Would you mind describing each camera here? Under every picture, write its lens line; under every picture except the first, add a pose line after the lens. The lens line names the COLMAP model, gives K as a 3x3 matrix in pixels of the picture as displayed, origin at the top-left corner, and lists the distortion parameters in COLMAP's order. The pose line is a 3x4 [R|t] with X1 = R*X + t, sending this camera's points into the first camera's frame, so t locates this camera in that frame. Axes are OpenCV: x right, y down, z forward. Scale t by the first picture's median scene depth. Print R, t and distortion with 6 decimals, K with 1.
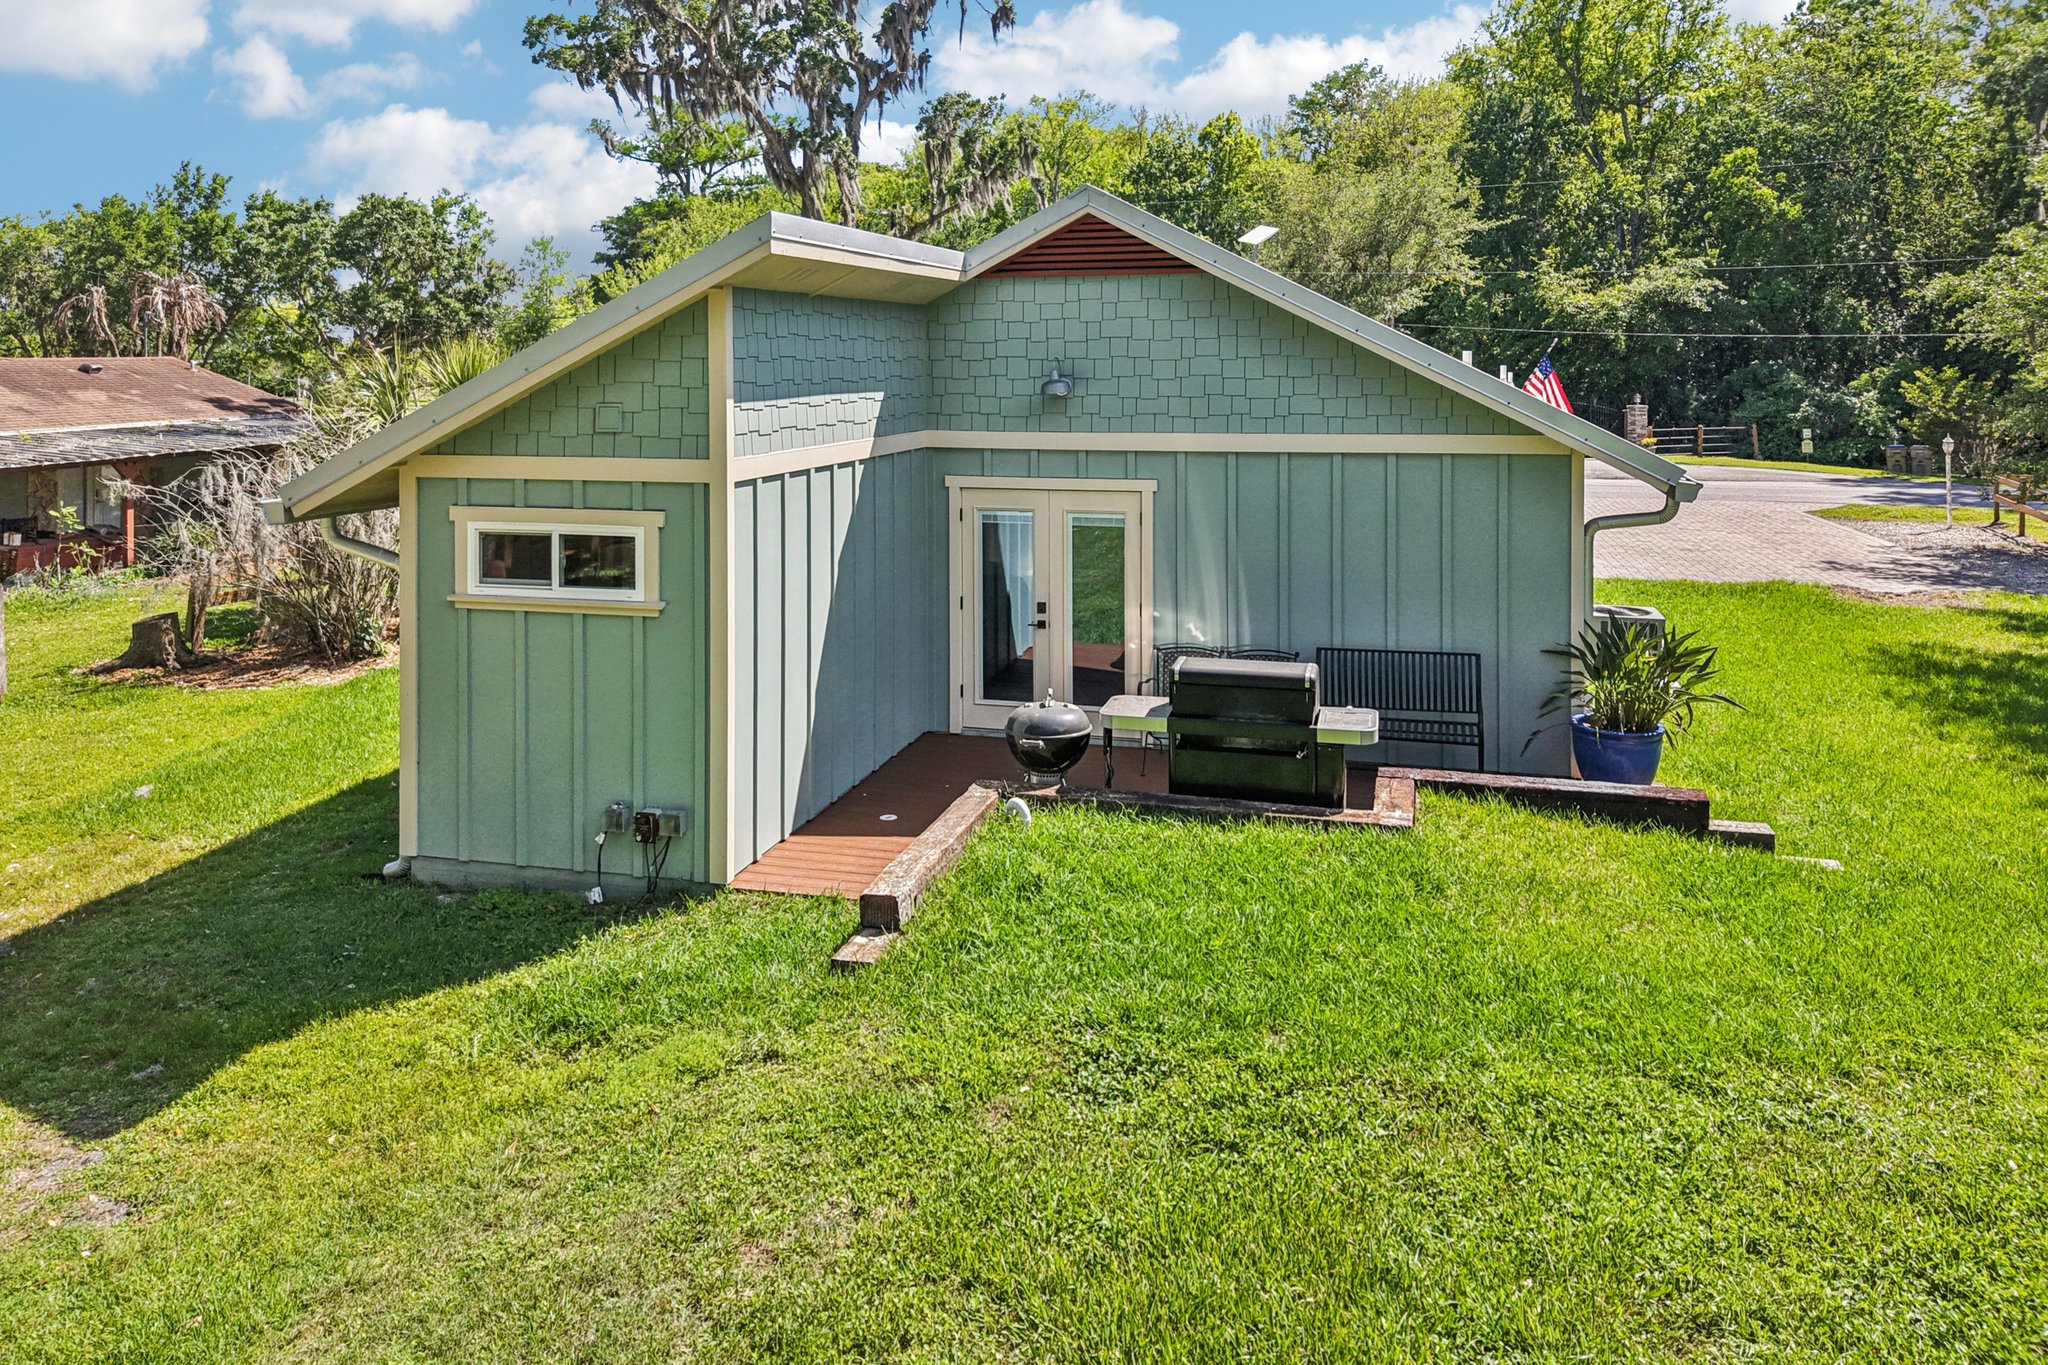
lens RADIAL K [[1493.8, 0, 1027.0], [0, 1493.8, 656.3], [0, 0, 1]] dist [-0.051445, 0.086638]
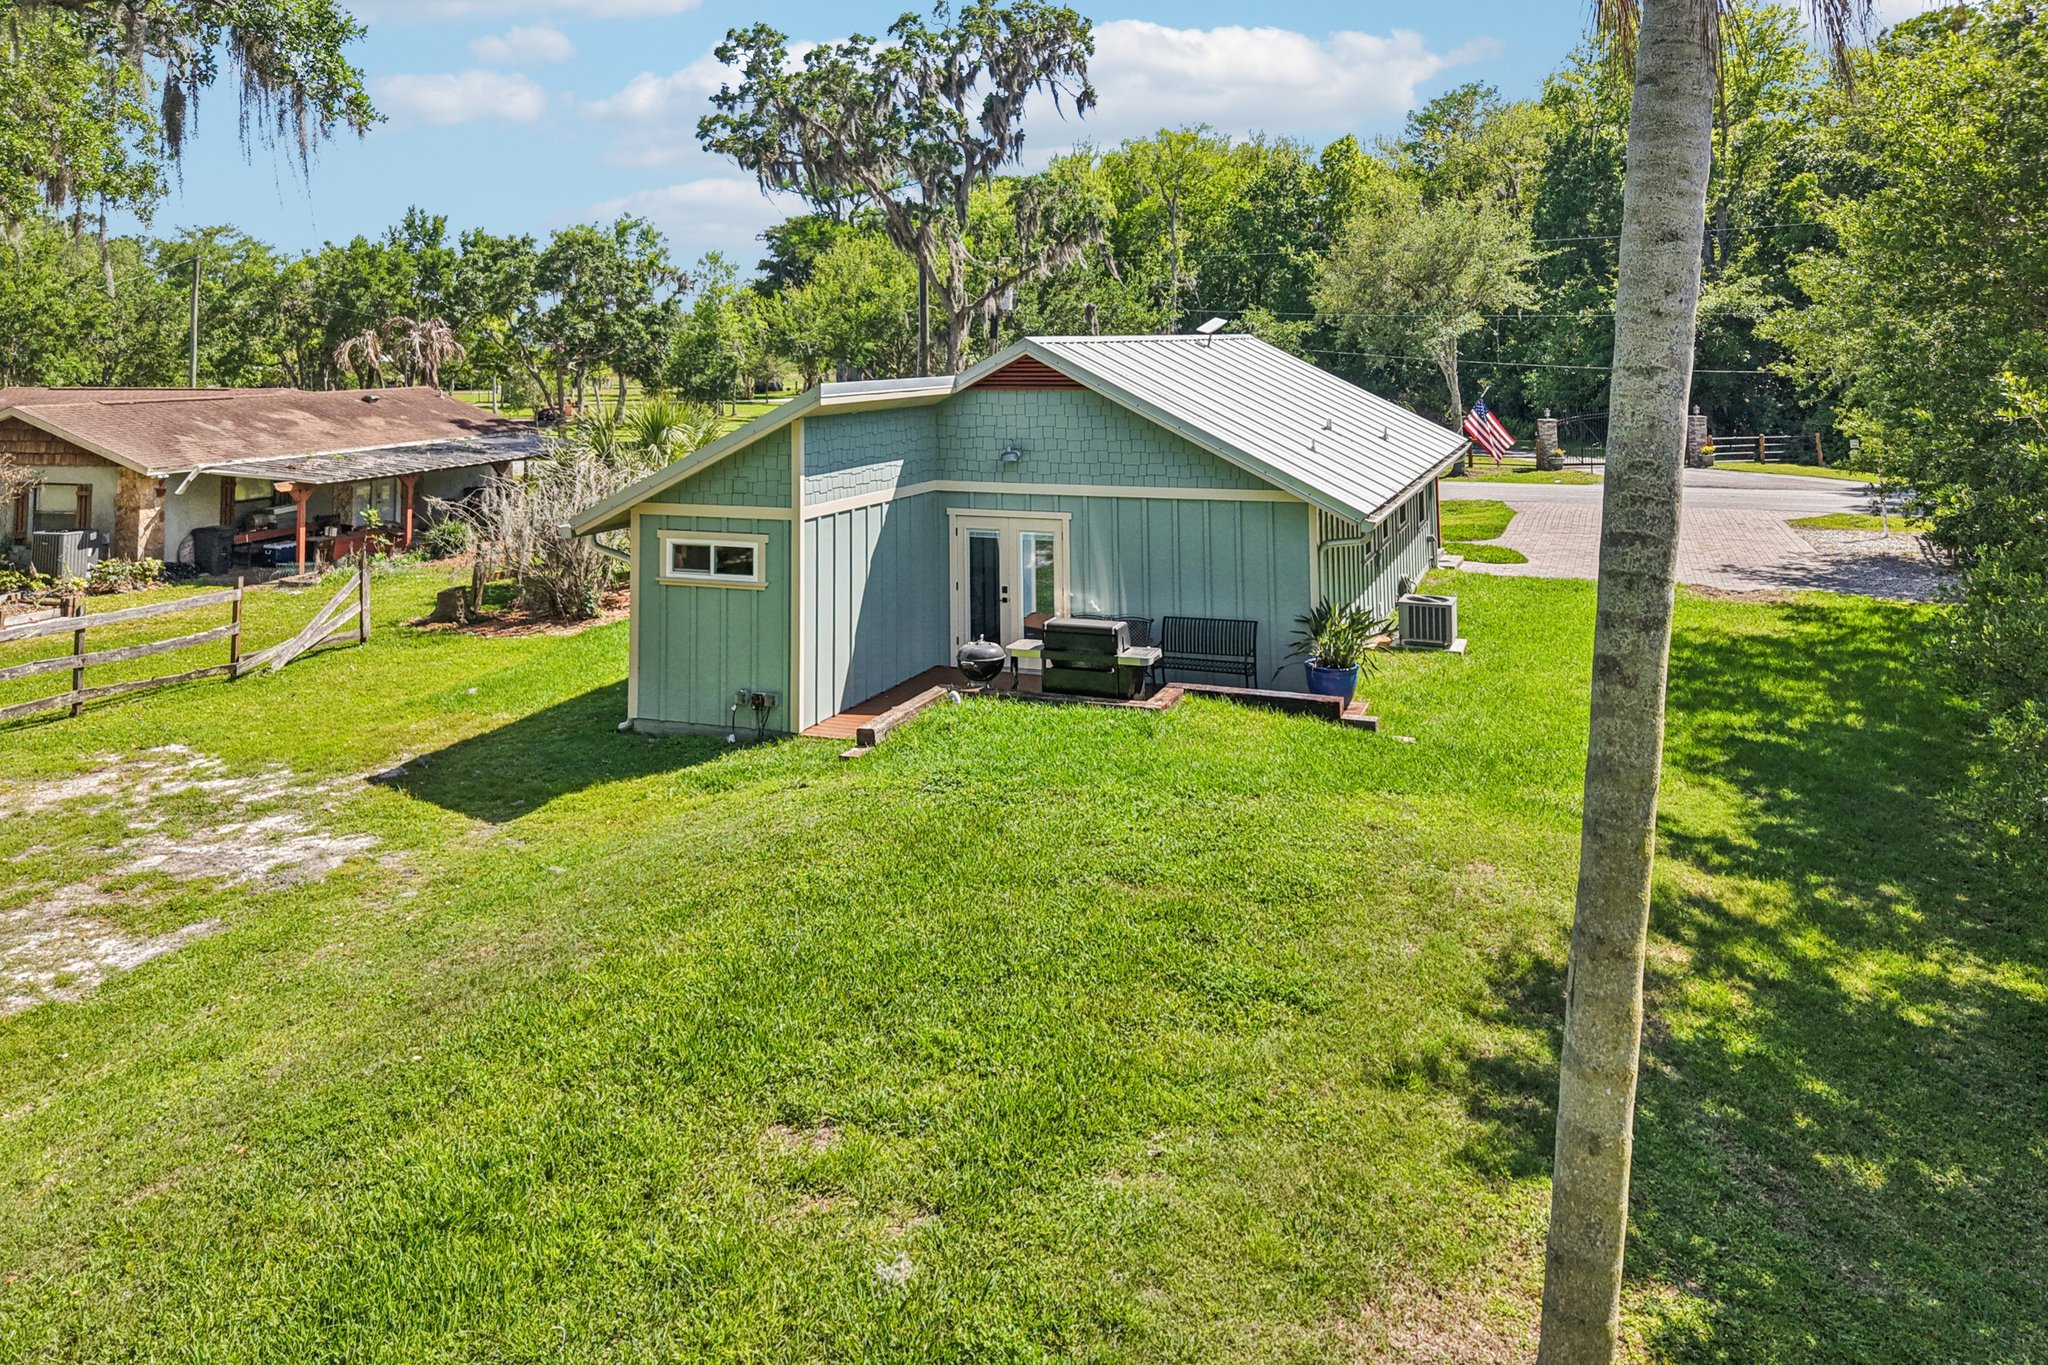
lens RADIAL K [[1381.7, 0, 1024.0], [0, 1381.7, 682.5], [0, 0, 1]] dist [0.003703, -0.001130]
pose [[0.995752, 0.020787, -0.089704, 0.112620], [-0.018033, 0.999344, 0.031412, 0.013907], [0.090298, -0.029661, 0.995473, -0.338571]]
